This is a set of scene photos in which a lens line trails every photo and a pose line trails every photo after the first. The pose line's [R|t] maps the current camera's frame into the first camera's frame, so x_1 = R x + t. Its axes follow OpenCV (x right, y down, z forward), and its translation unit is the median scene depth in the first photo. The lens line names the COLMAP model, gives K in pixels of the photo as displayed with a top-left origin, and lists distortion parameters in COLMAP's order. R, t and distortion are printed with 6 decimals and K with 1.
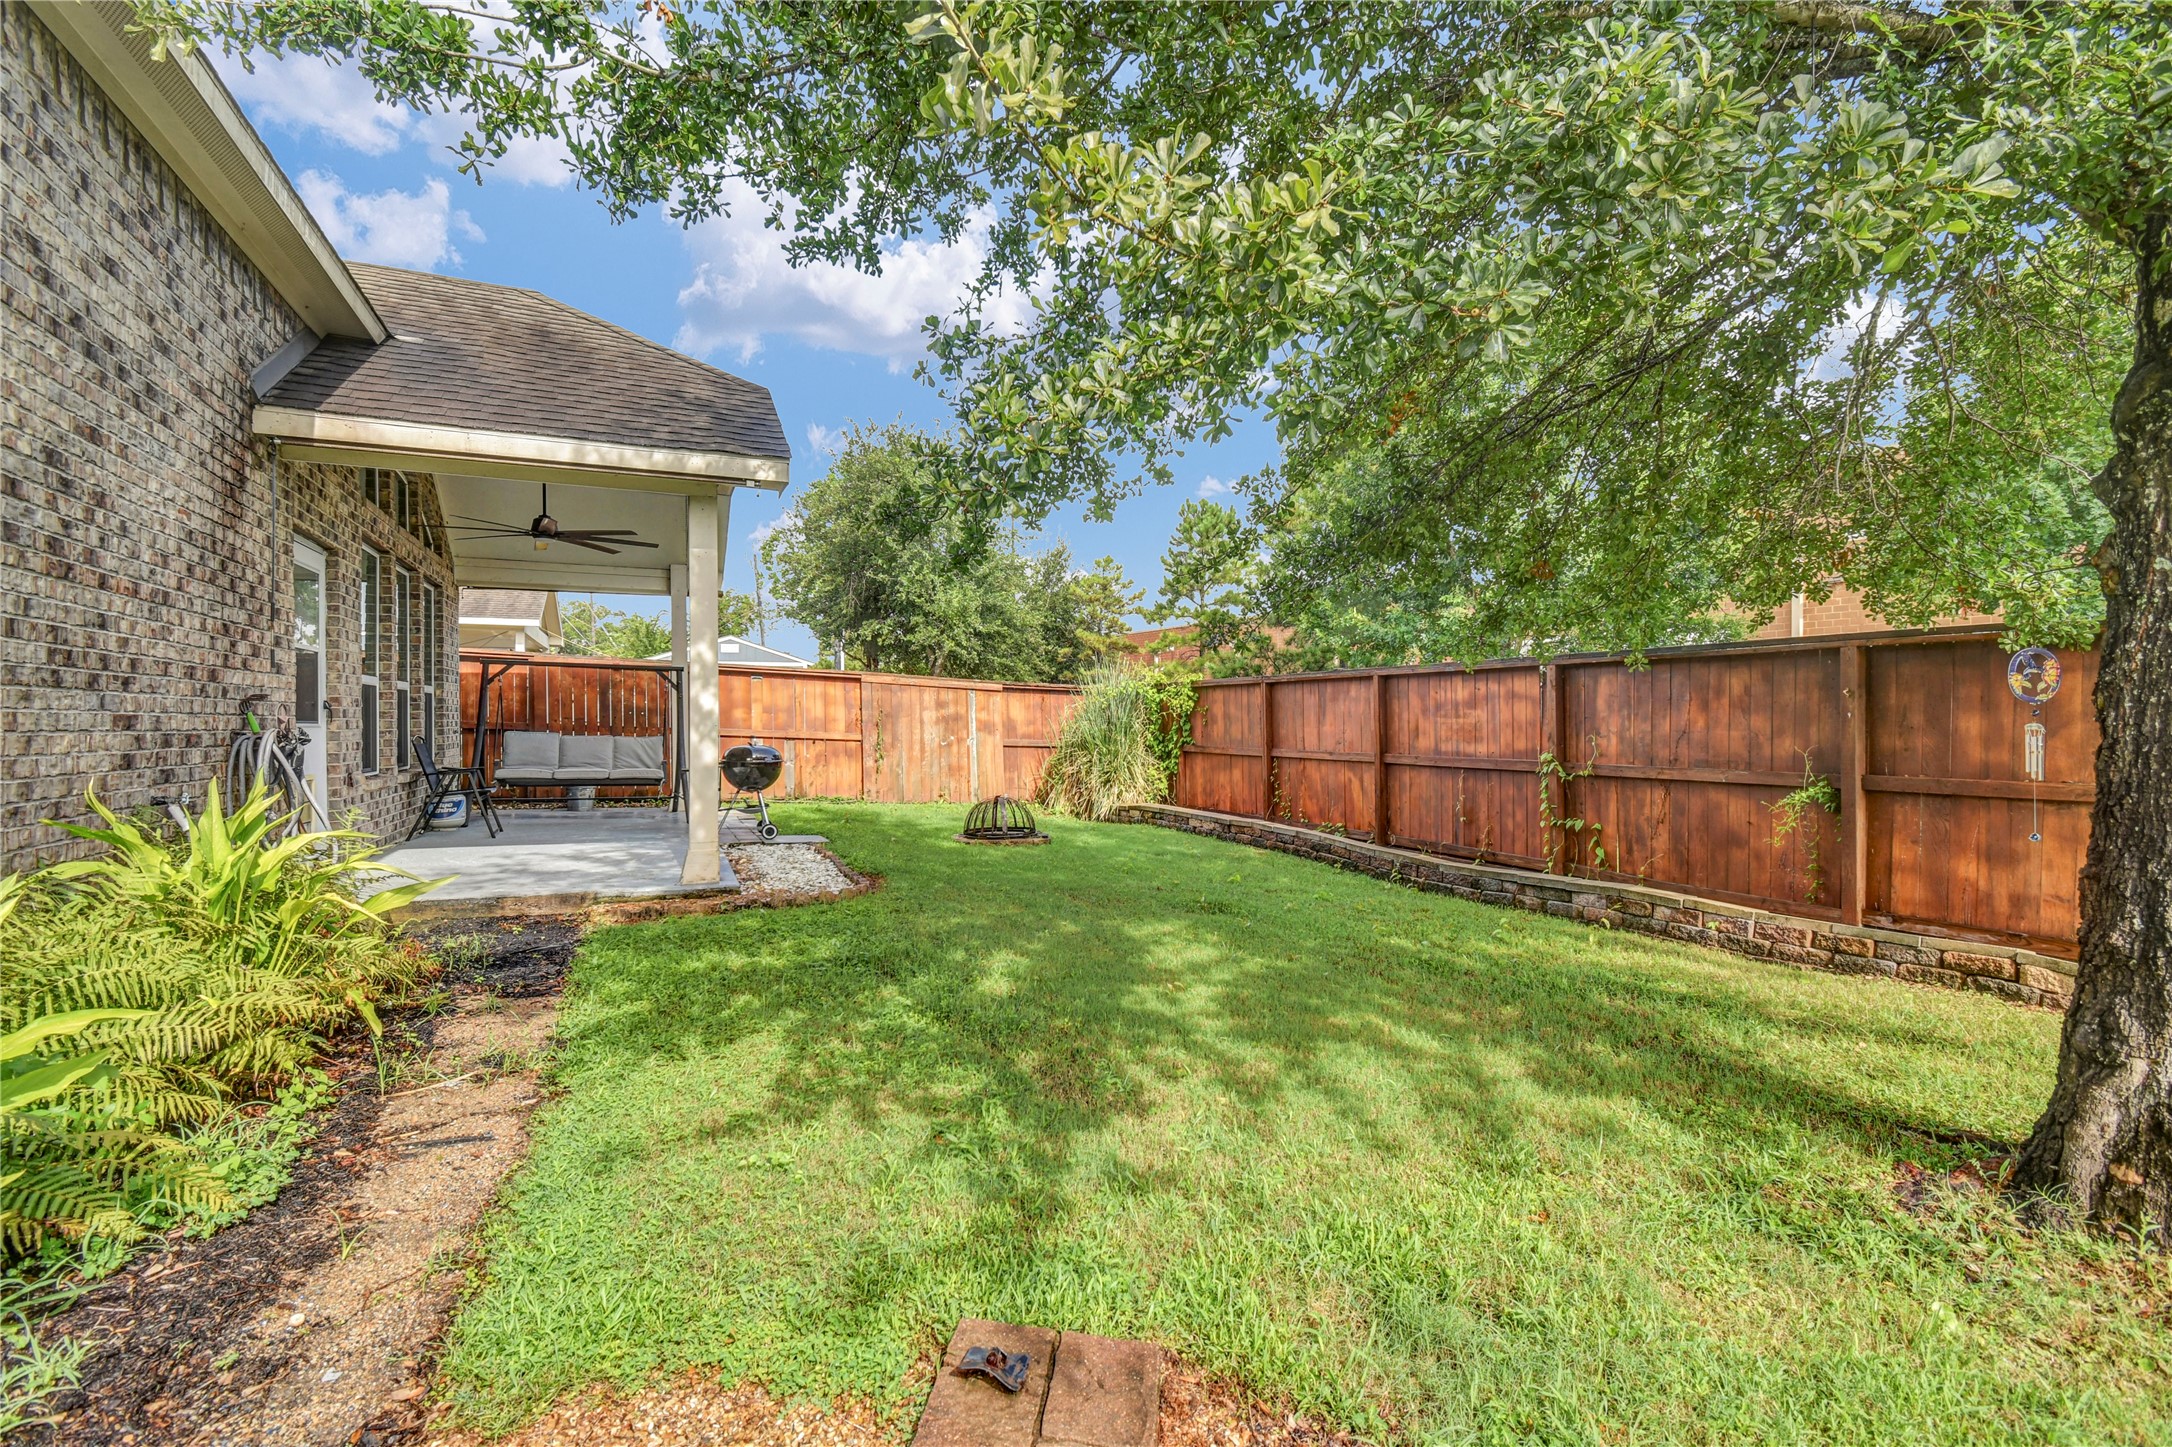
lens RADIAL K [[966.5, 0, 1105.5], [0, 966.5, 722.4], [0, 0, 1]] dist [0.004897, -0.001098]
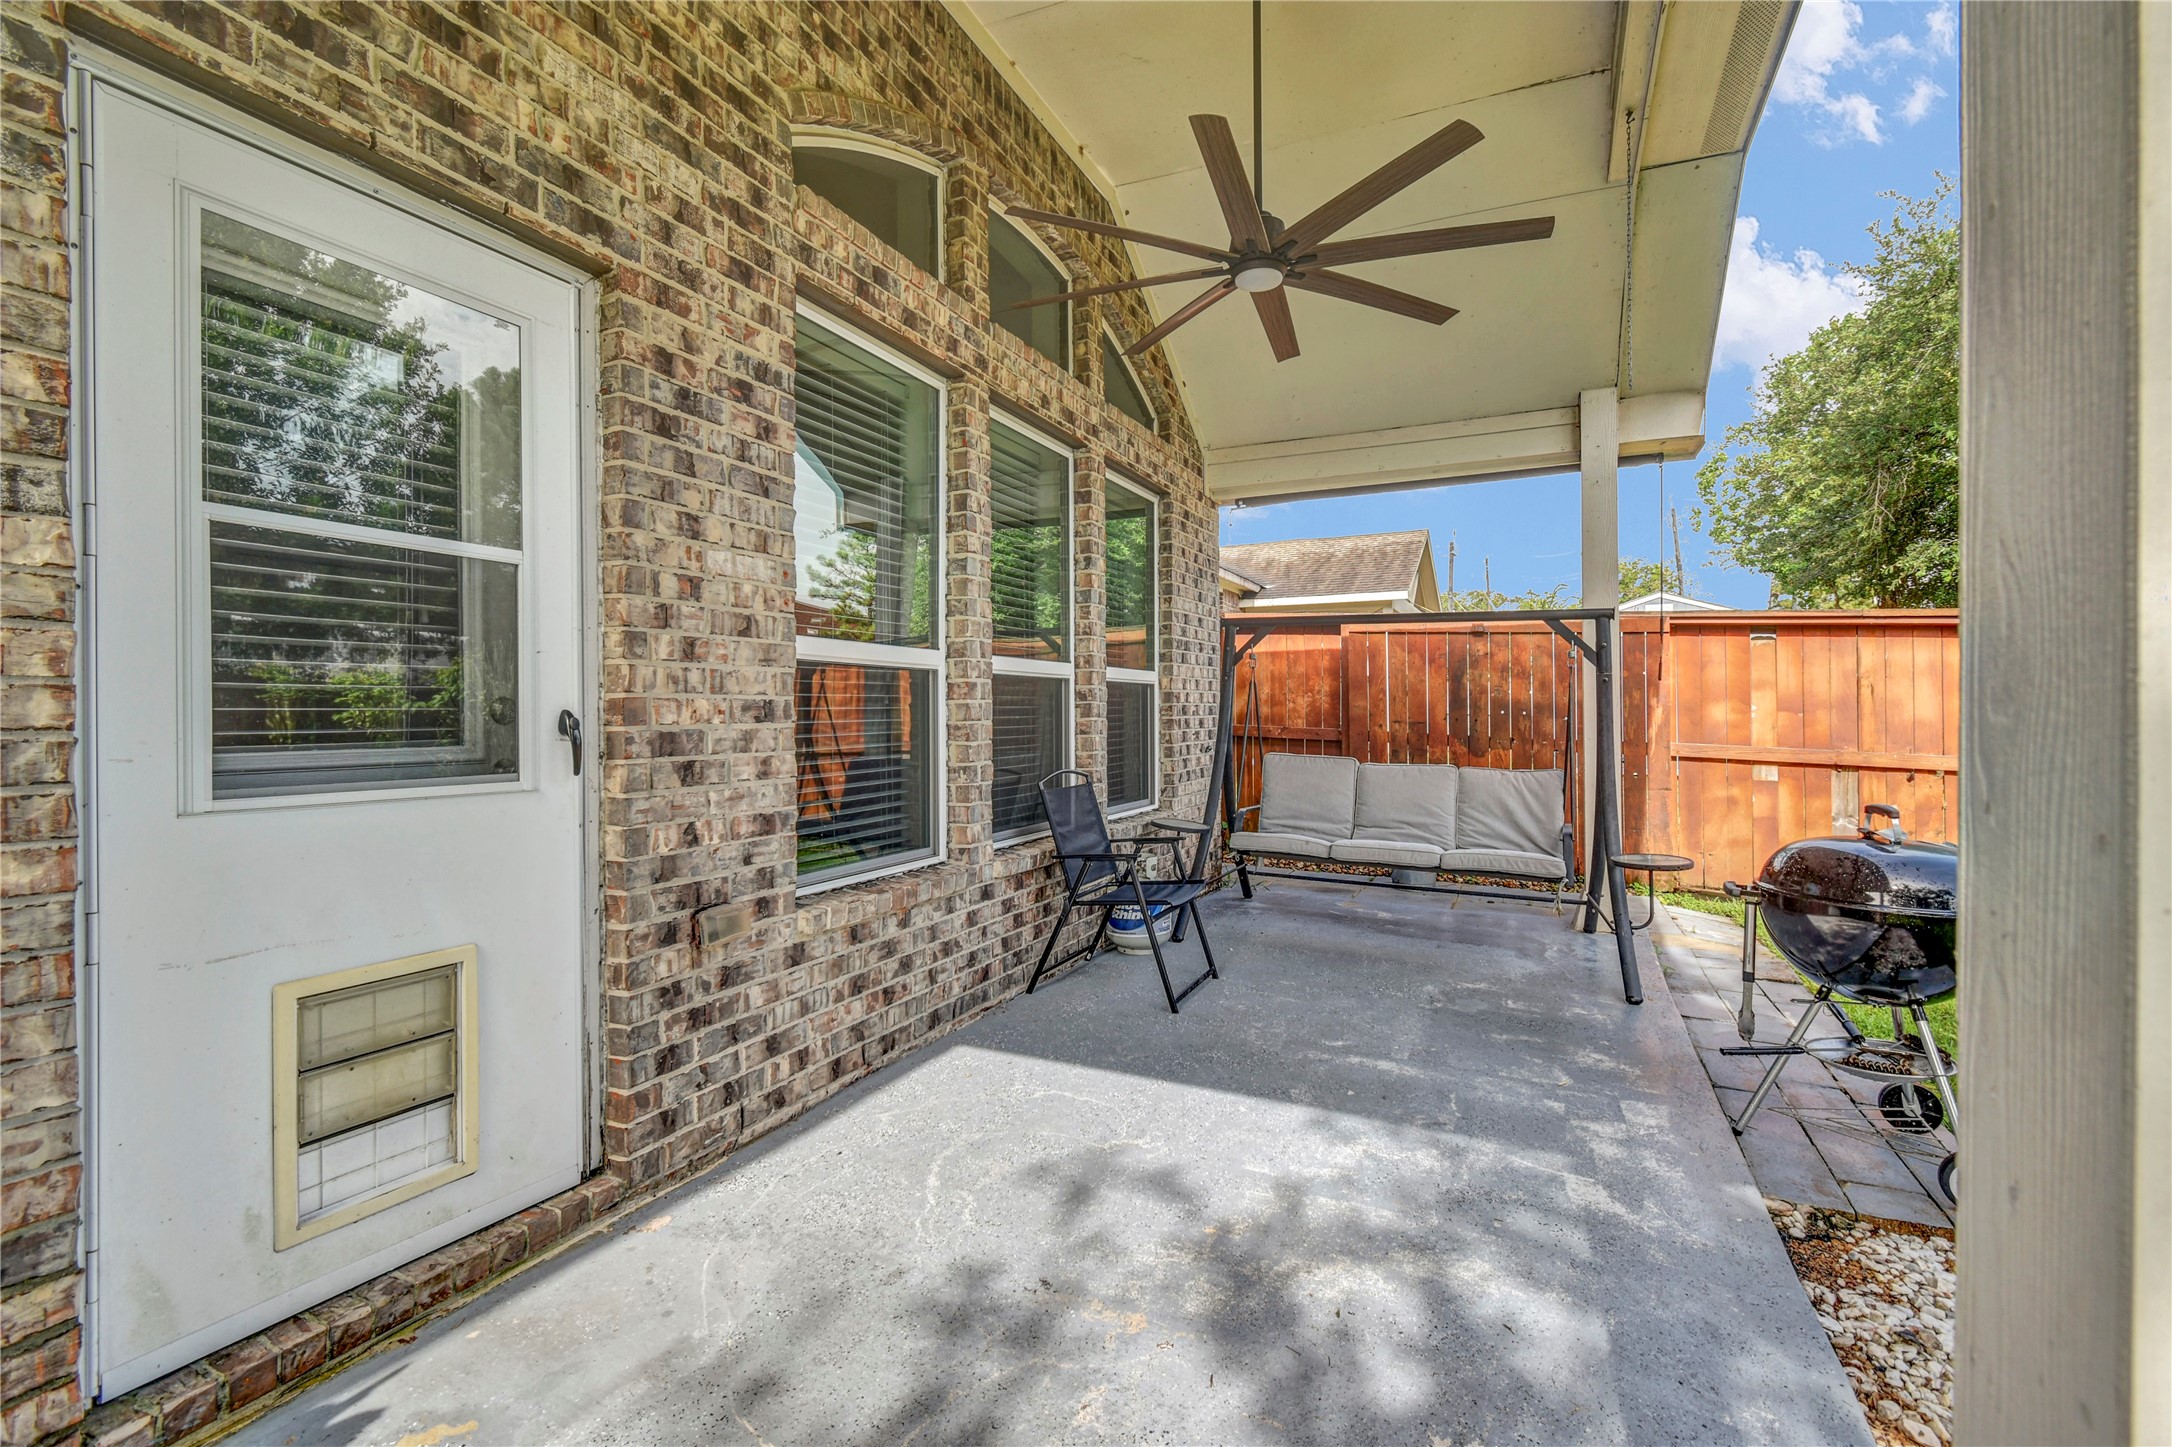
lens RADIAL K [[966.5, 0, 1105.6], [0, 966.5, 715.0], [0, 0, 1]] dist [0.004897, -0.001098]
pose [[0.645459, 0.002408, -0.763791, -0.268249], [0.002688, 0.999982, 0.005424, -0.014281], [0.763790, -0.005554, 0.645441, 0.582684]]
